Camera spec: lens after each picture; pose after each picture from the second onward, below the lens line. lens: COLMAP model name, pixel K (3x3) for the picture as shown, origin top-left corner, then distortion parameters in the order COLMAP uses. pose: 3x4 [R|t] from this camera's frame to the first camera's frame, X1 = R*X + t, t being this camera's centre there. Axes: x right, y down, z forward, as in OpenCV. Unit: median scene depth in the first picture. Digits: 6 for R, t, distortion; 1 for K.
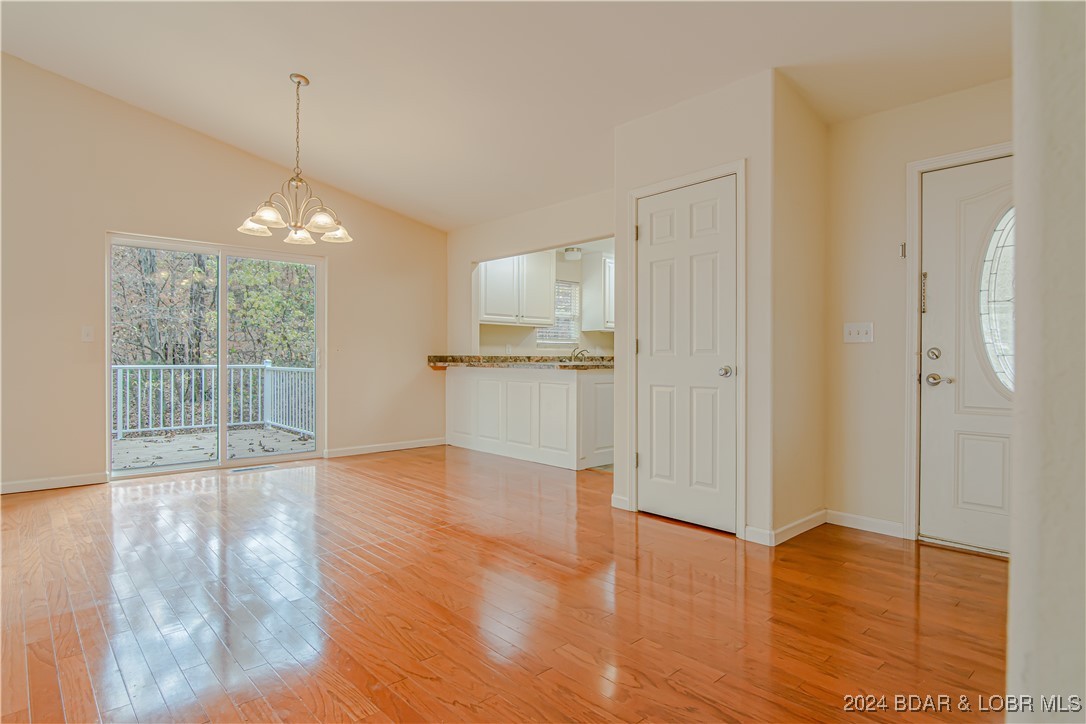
lens RADIAL K [[591.5, 0, 538.8], [0, 591.5, 360.8], [0, 0, 1]] dist [-0.005361, -0.002747]
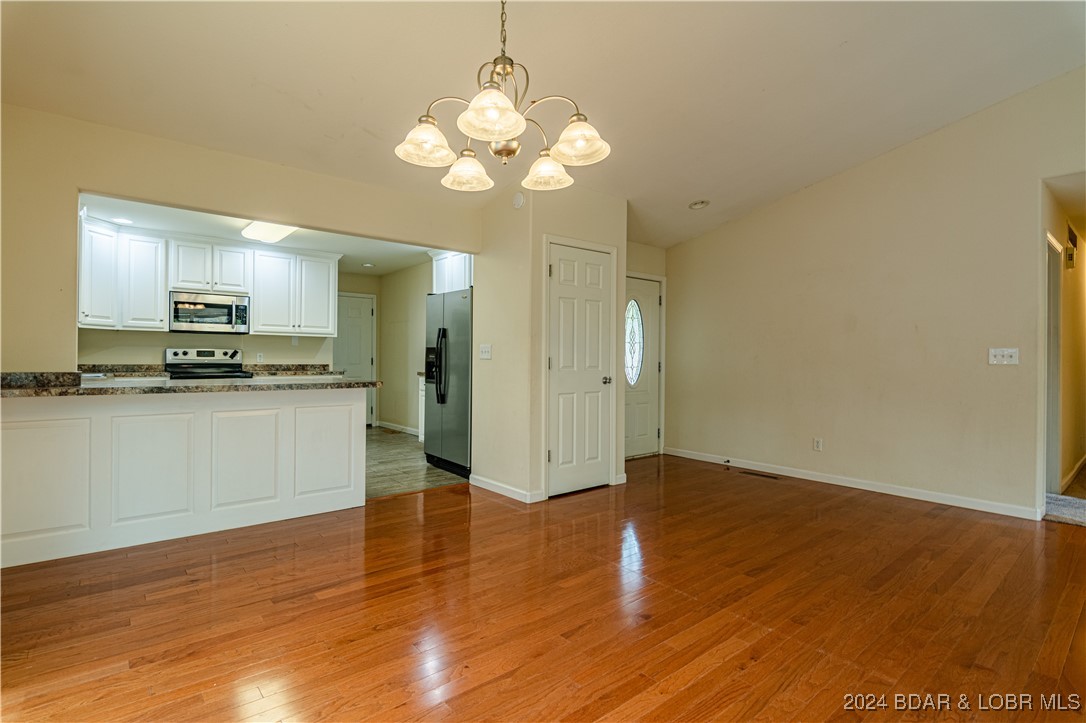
lens RADIAL K [[525.1, 0, 538.5], [0, 525.1, 358.5], [0, 0, 1]] dist [-0.001407, -0.008292]
pose [[0.036670, -0.004049, 0.999319, -0.544903], [-0.001725, 0.999990, 0.004115, -0.022914], [-0.999326, -0.001875, 0.036663, 0.580687]]
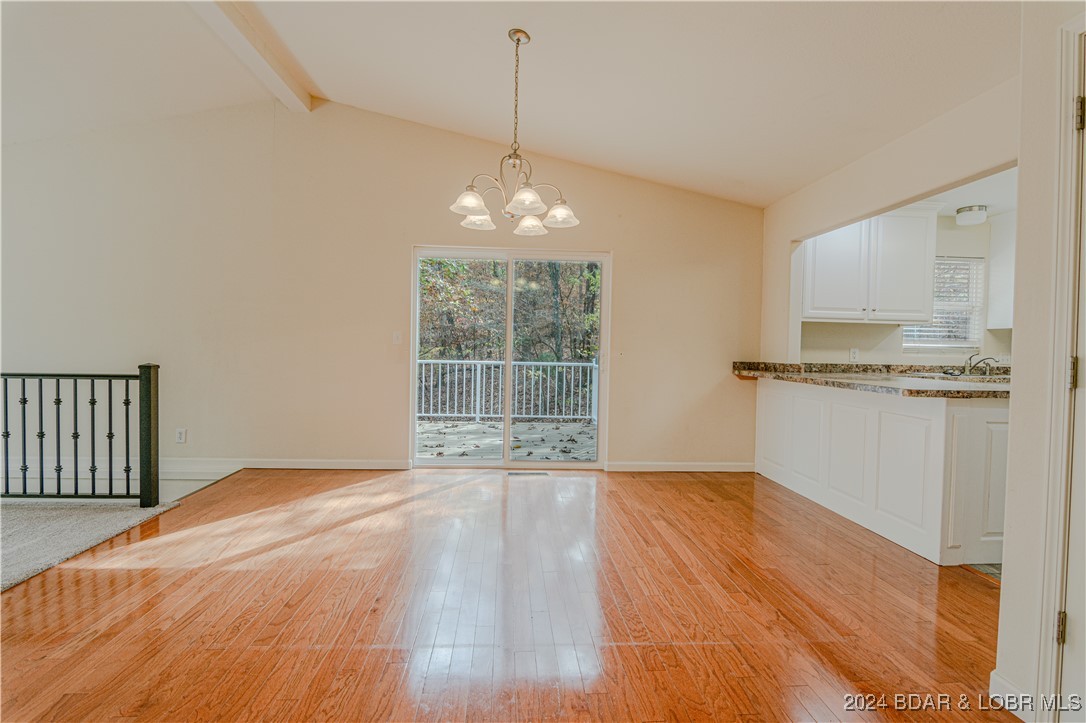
lens RADIAL K [[525.1, 0, 538.5], [0, 525.1, 358.5], [0, 0, 1]] dist [-0.001407, -0.008292]
pose [[0.781614, 0.026558, -0.623196, 0.056656], [-0.021175, 0.999647, 0.016043, -0.019279], [0.623403, 0.000657, 0.781901, 0.266003]]
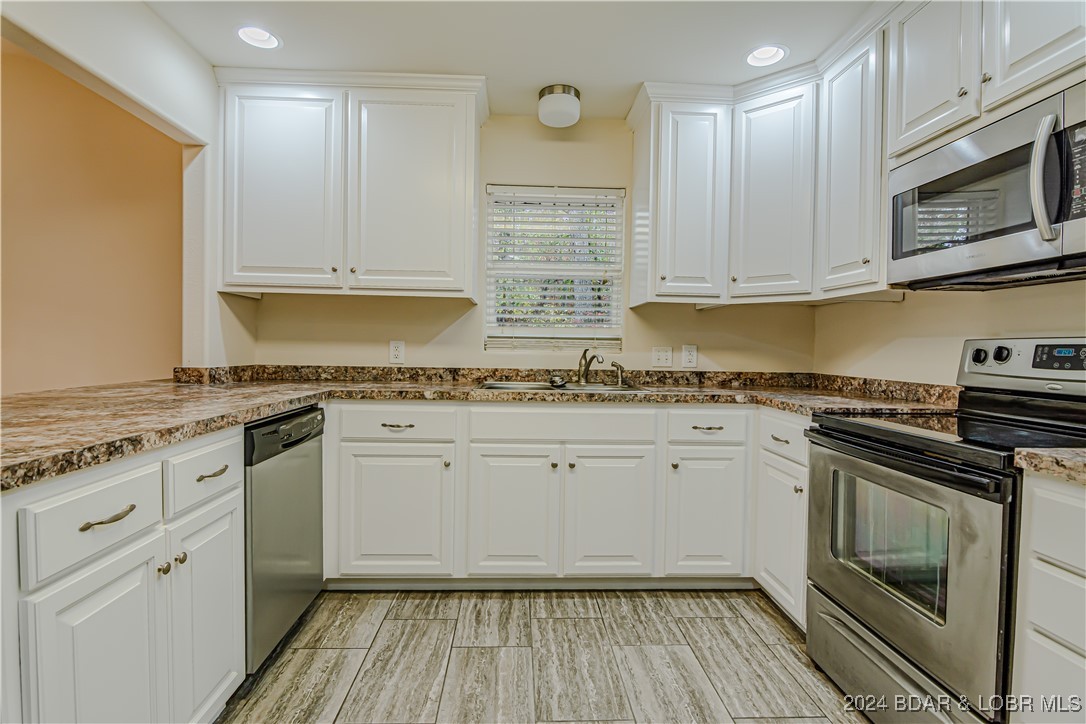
lens RADIAL K [[522.7, 0, 539.4], [0, 522.7, 360.1], [0, 0, 1]] dist [-0.004233, -0.006112]
pose [[0.774885, 0.025110, -0.631603, 0.319049], [-0.017752, 0.999681, 0.017964, -0.024894], [0.631852, -0.002708, 0.775084, 0.865260]]
